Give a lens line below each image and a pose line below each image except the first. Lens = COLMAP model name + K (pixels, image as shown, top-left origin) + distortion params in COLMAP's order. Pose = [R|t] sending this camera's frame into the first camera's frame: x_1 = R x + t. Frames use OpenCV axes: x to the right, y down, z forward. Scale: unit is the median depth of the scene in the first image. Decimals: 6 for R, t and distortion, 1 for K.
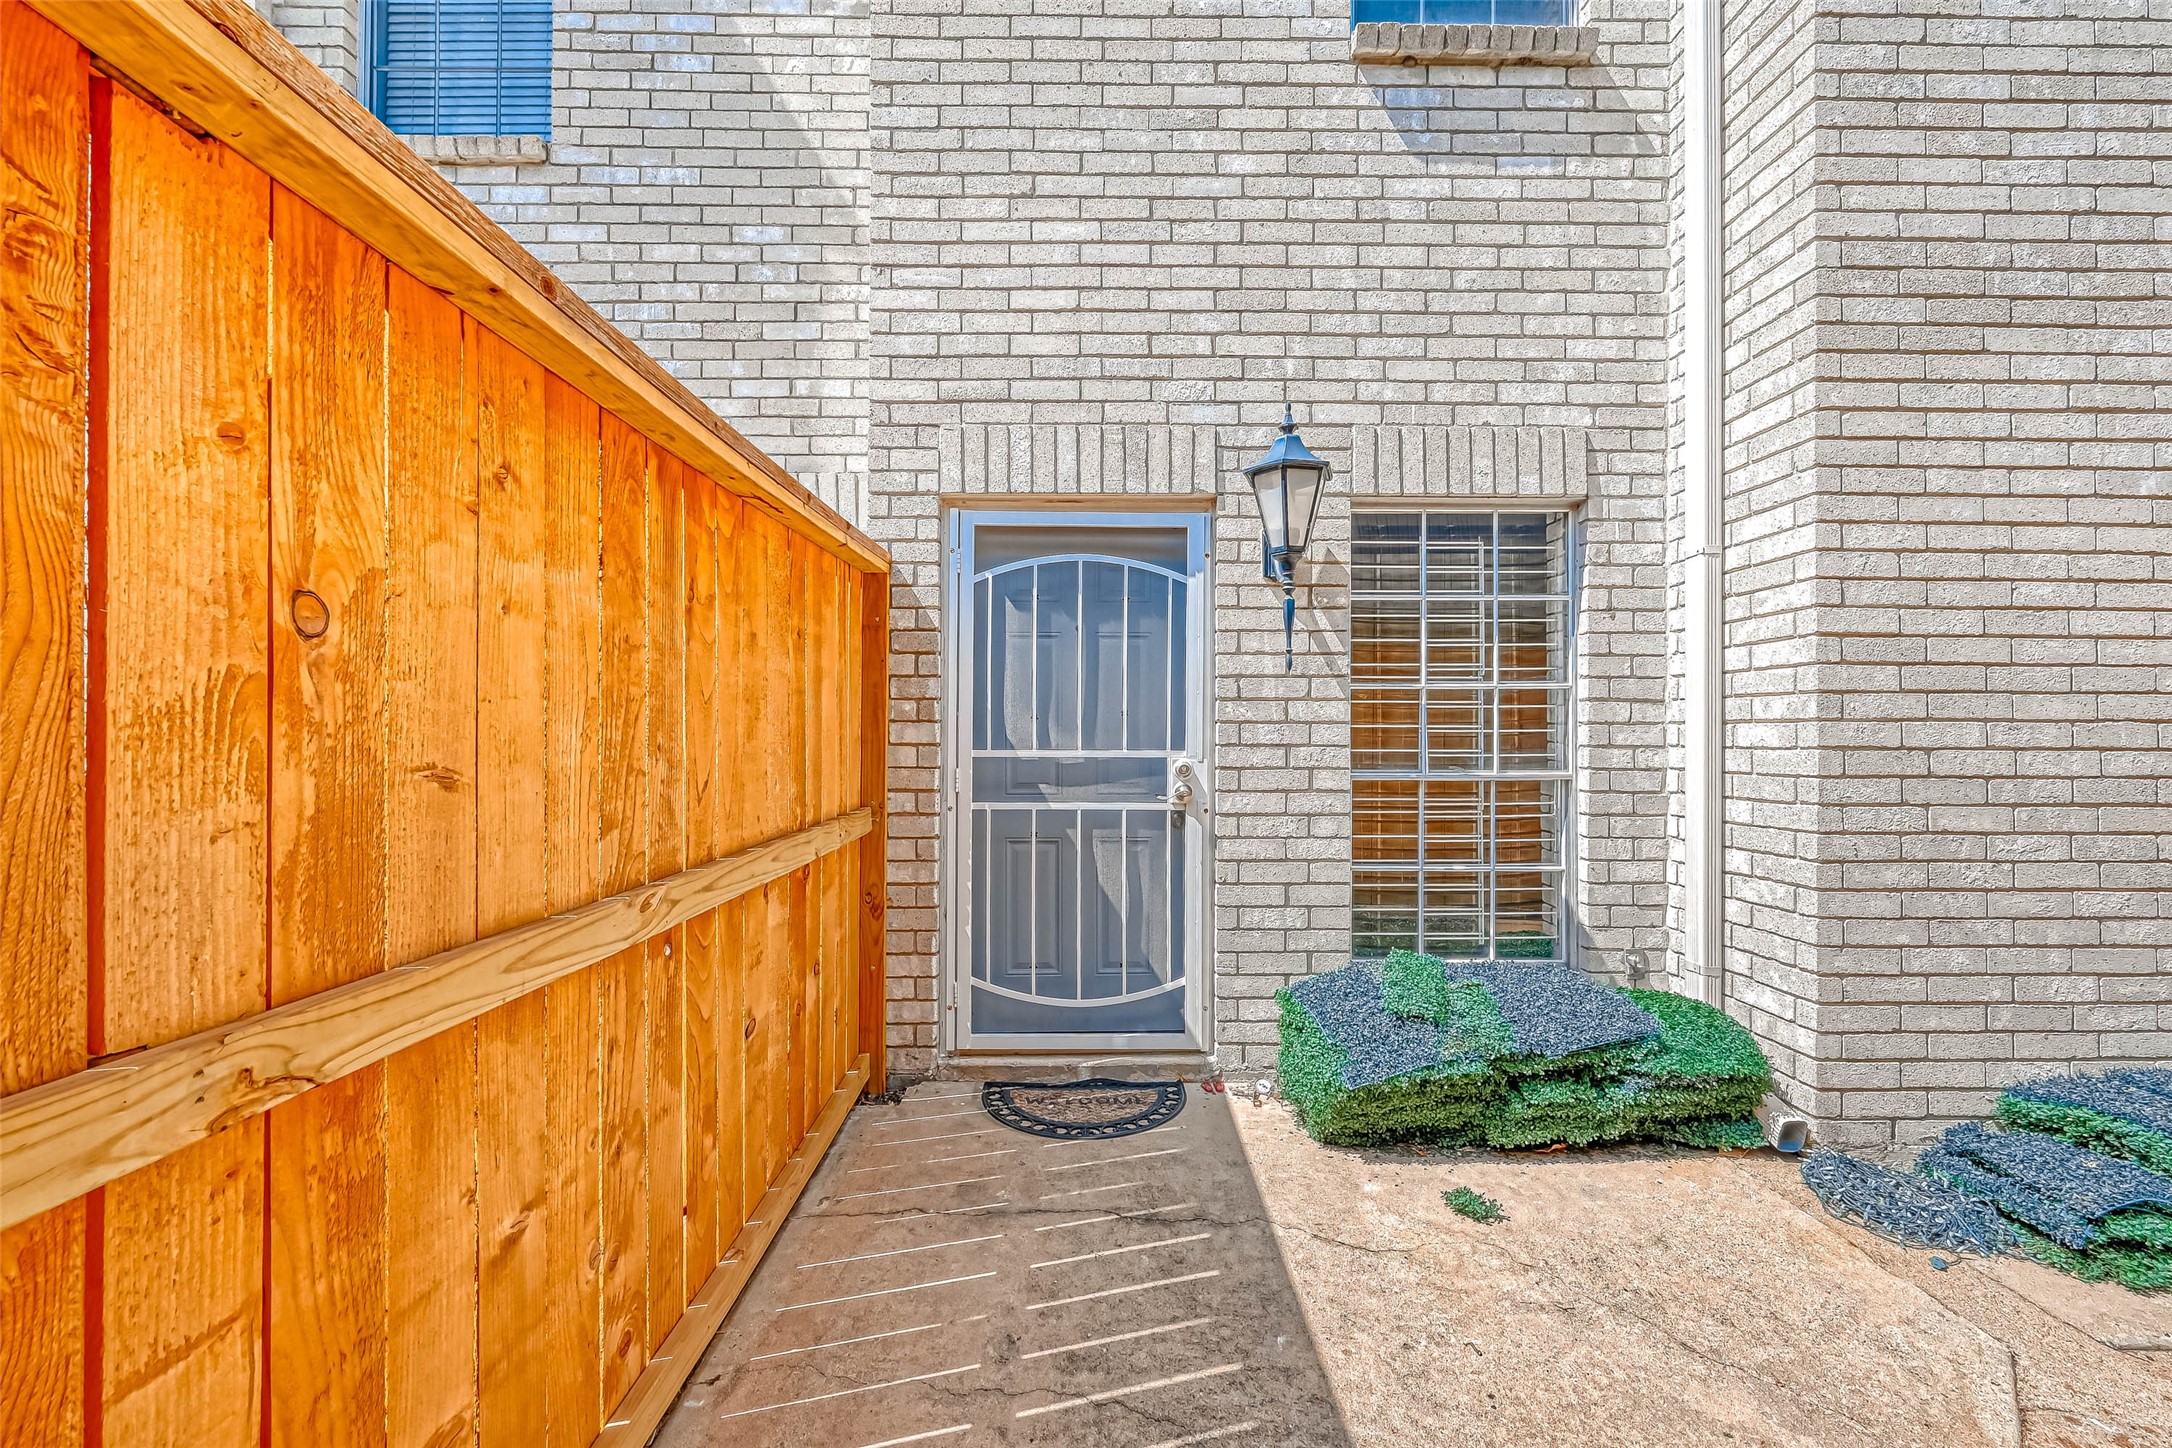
lens RADIAL K [[874.9, 0, 1102.5], [0, 874.9, 717.7], [0, 0, 1]] dist [0.000075, -0.000176]
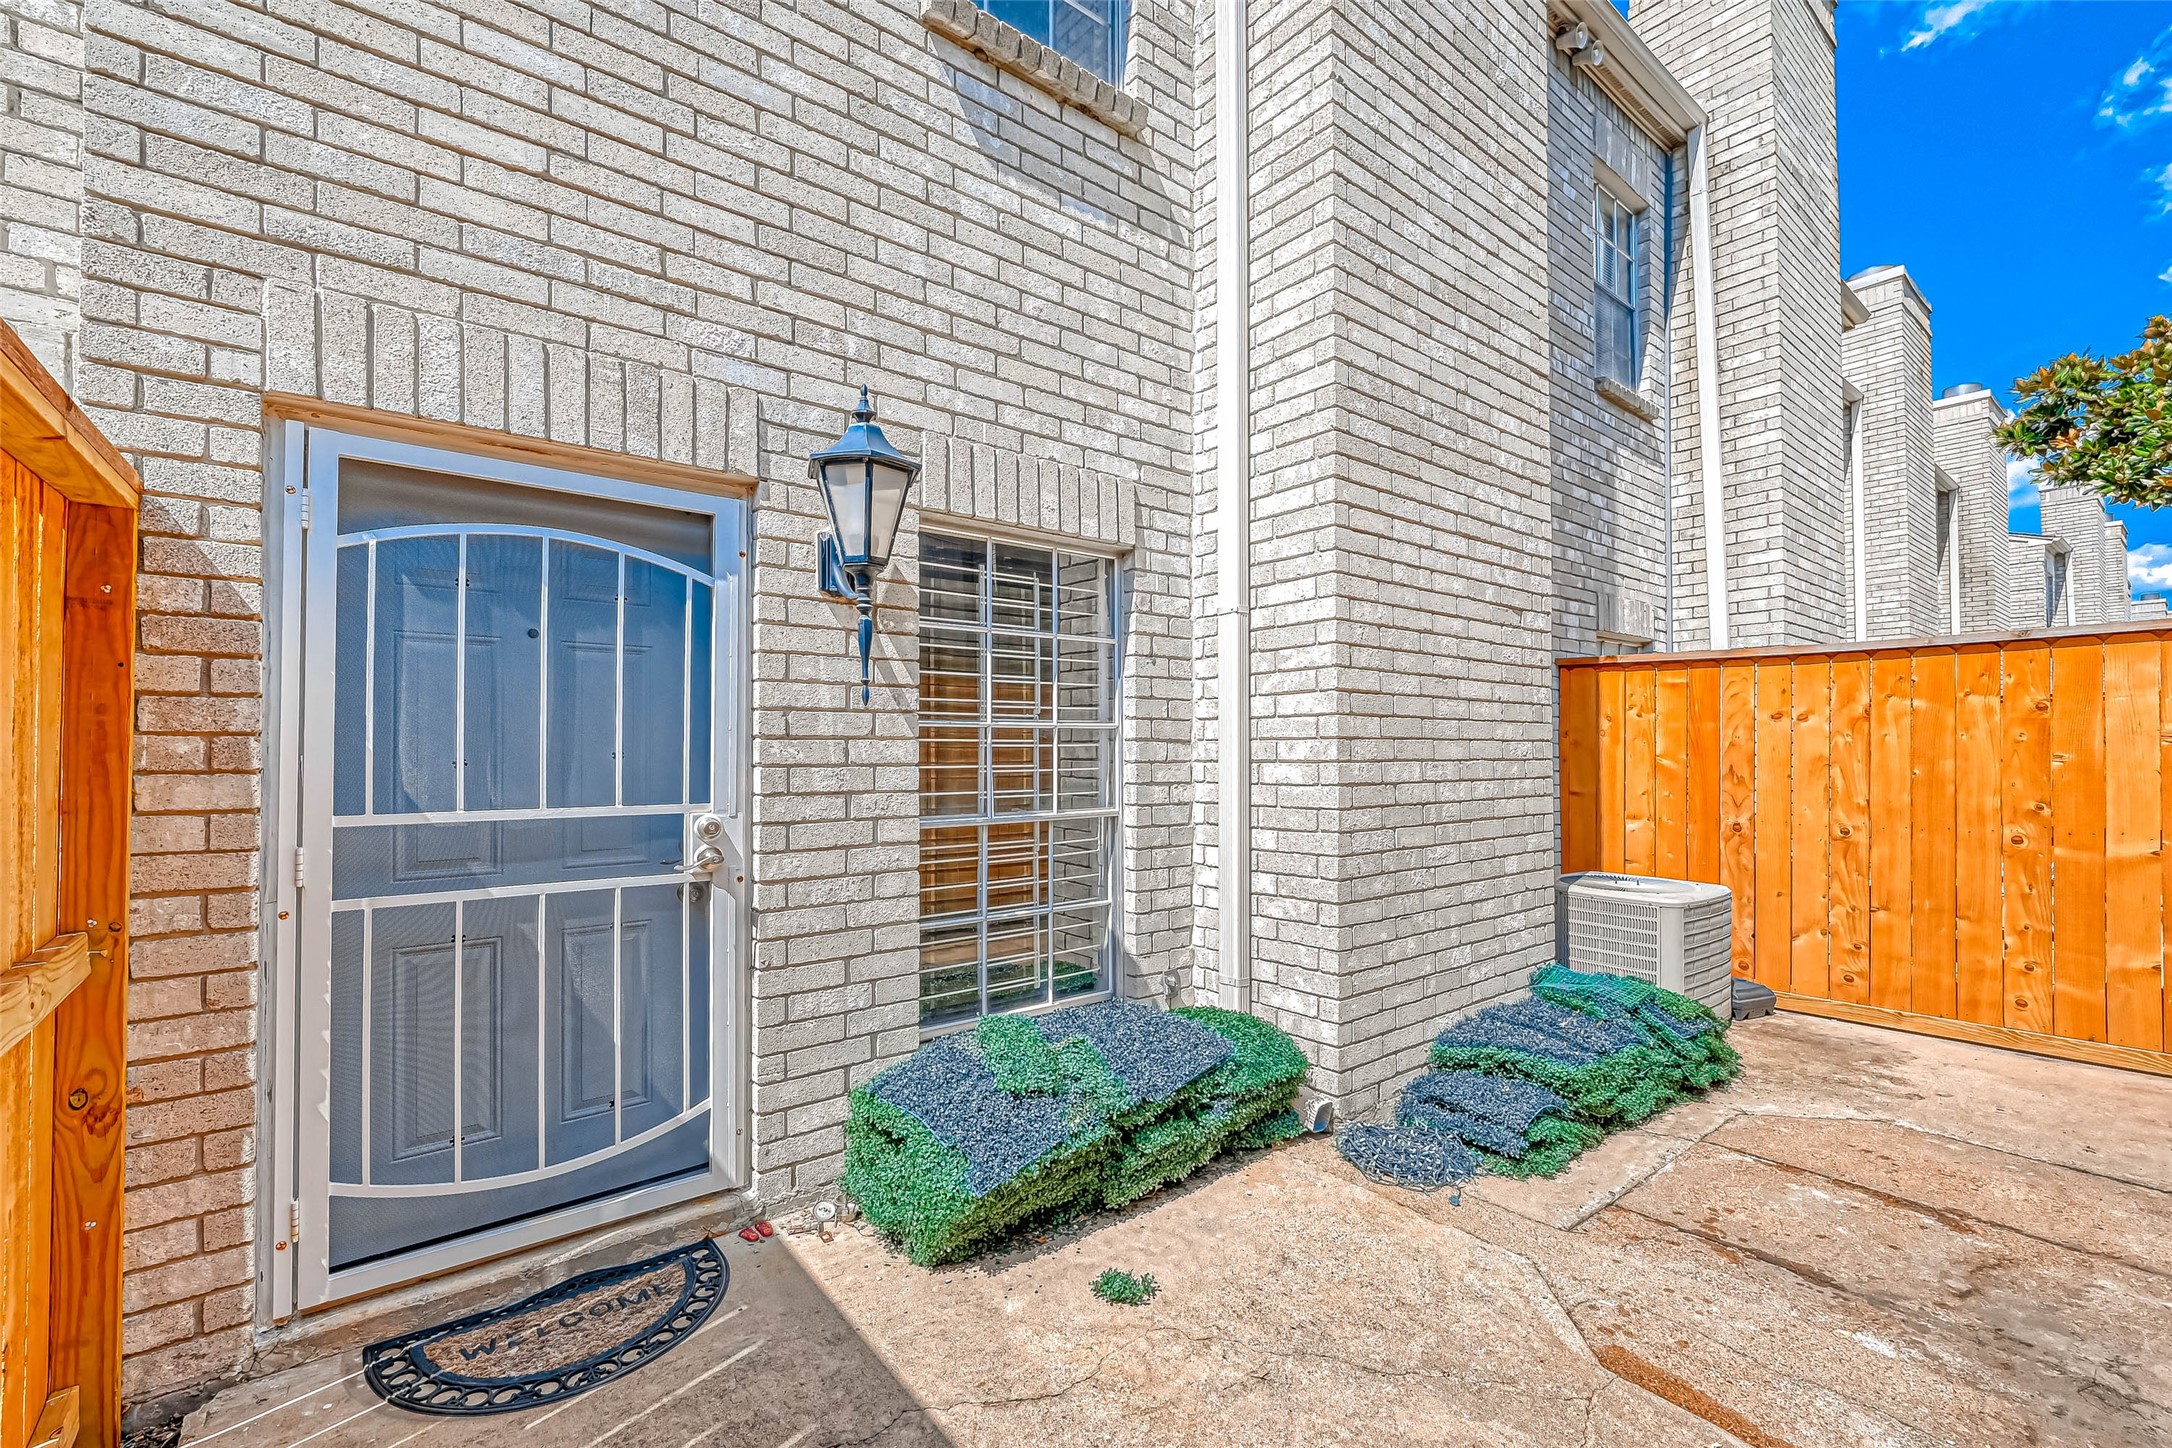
lens RADIAL K [[874.9, 0, 1124.9], [0, 874.9, 736.9], [0, 0, 1]] dist [0.000075, -0.000176]
pose [[0.779409, 0.003427, 0.626506, -0.112702], [0.000374, 0.999982, -0.005935, -0.017638], [-0.626515, 0.004860, 0.779394, 0.184414]]
